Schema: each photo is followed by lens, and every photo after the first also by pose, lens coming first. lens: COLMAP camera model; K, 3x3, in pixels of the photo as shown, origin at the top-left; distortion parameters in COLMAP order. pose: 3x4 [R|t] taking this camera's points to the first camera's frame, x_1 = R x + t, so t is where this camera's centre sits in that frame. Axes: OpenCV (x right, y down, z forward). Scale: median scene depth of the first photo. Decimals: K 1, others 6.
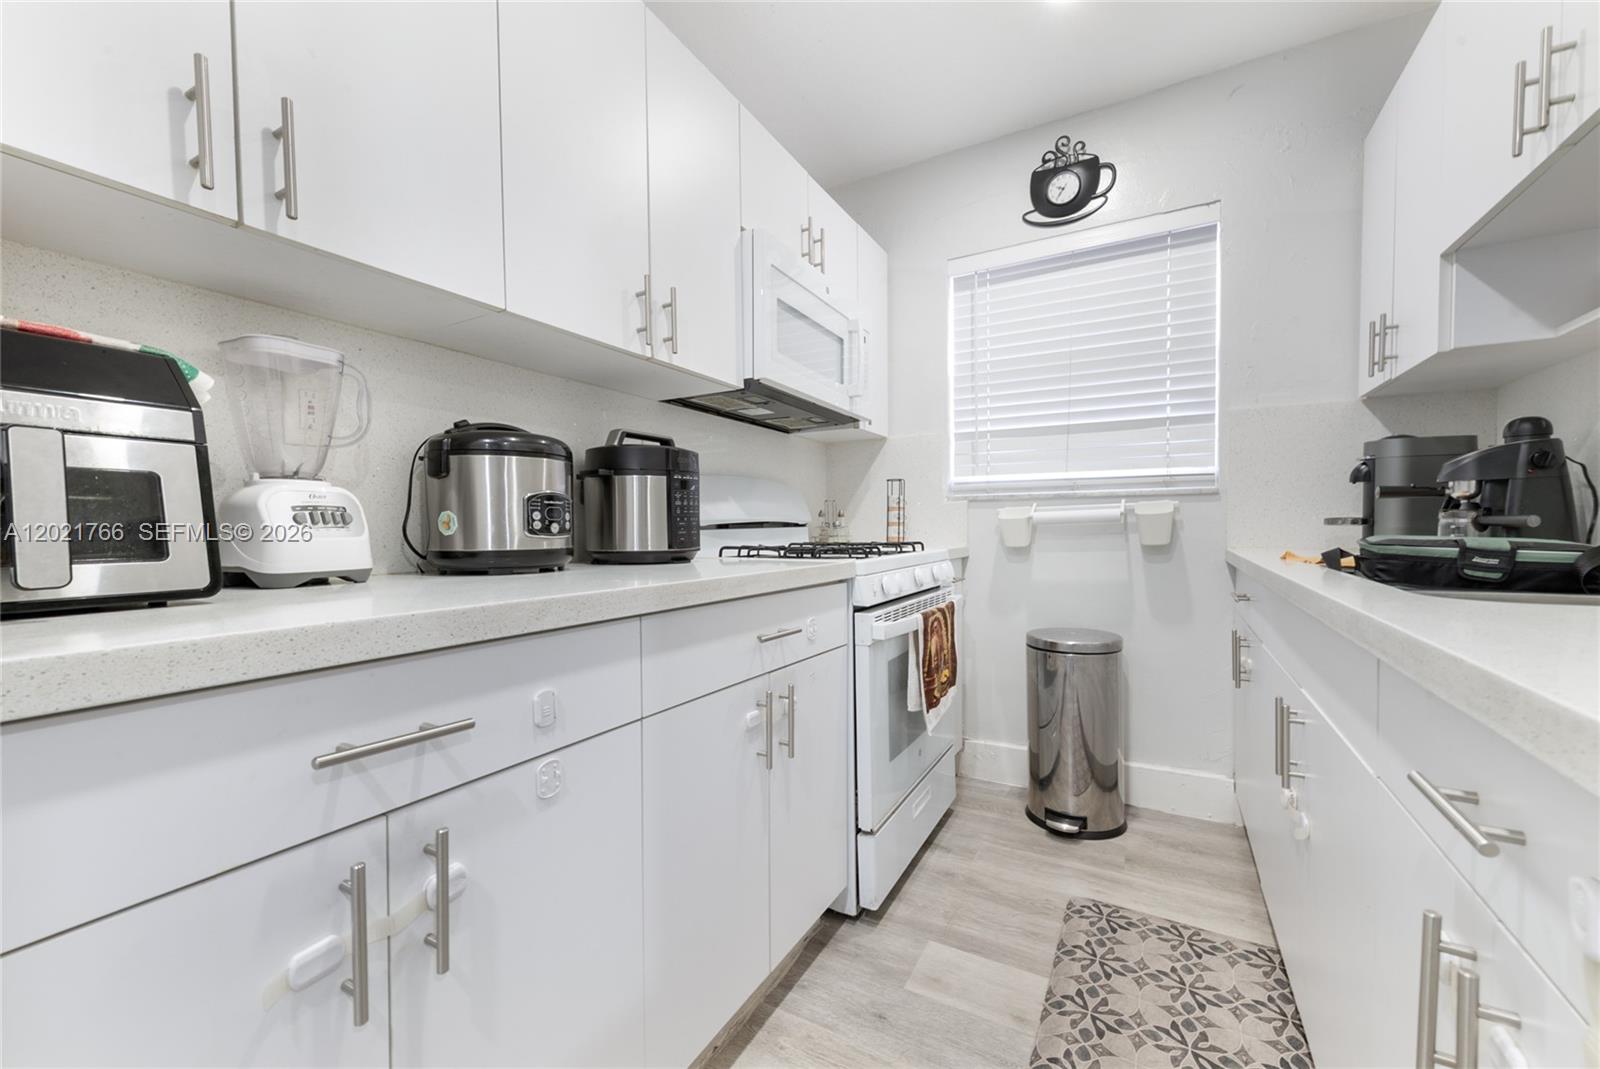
lens RADIAL K [[622.8, 0, 806.6], [0, 622.8, 535.6], [0, 0, 1]] dist [0.012806, -0.000185]
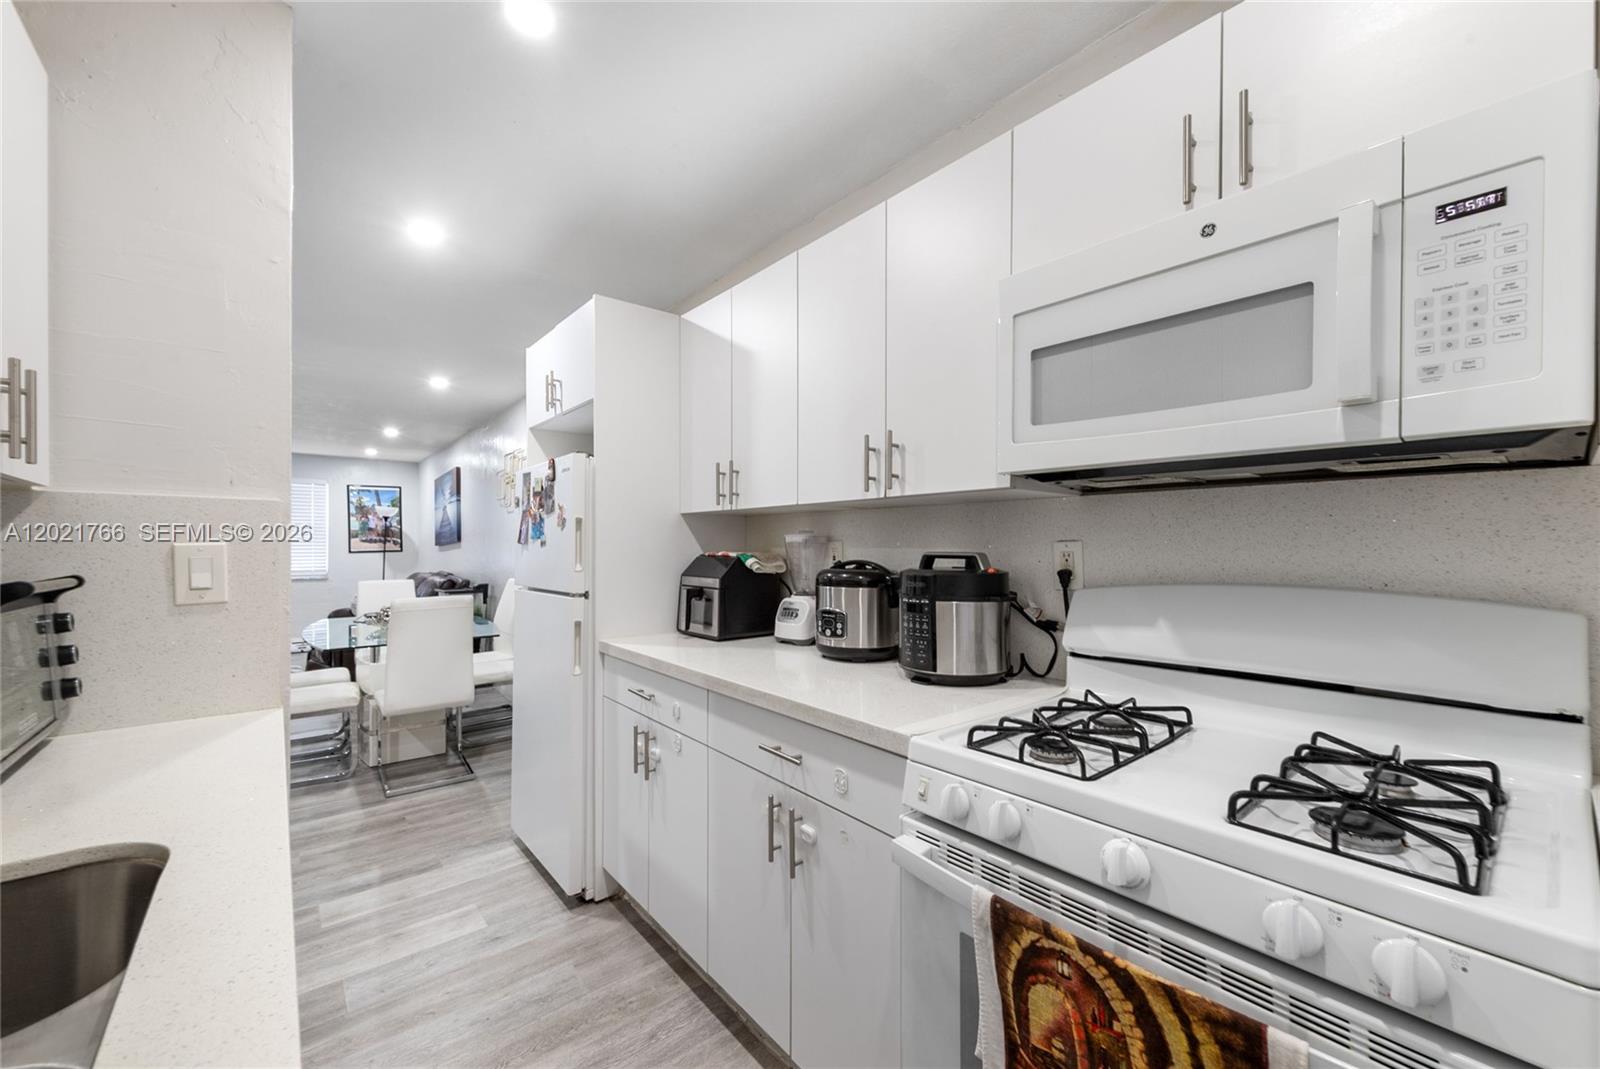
lens RADIAL K [[622.8, 0, 816.3], [0, 622.8, 538.7], [0, 0, 1]] dist [0.012806, -0.000185]
pose [[-0.343598, -0.002161, -0.939114, 0.681757], [-0.010514, 0.999944, 0.001546, -0.160129], [0.939058, 0.010405, -0.343602, 0.981443]]
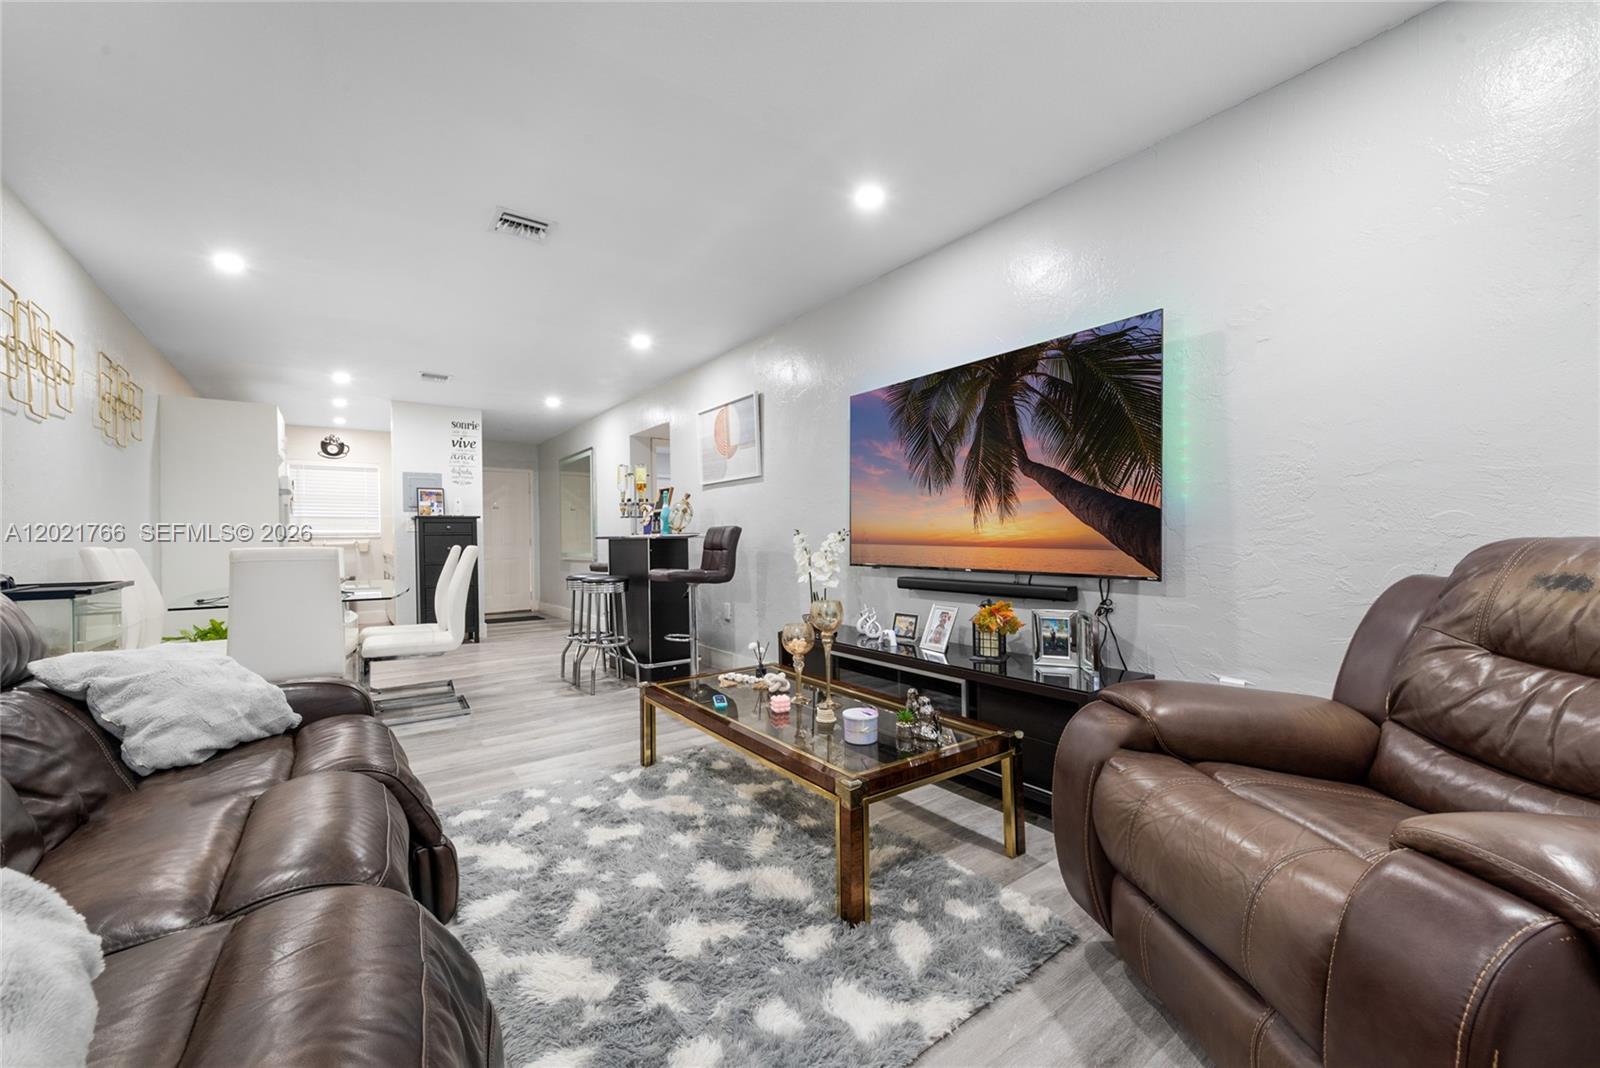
lens RADIAL K [[622.8, 0, 808.6], [0, 622.8, 533.7], [0, 0, 1]] dist [0.012806, -0.000185]
pose [[0.406382, 0.006396, 0.913681, -2.074606], [0.029148, 0.999376, -0.019960, 0.070991], [-0.913238, 0.034744, 0.405942, -3.436473]]
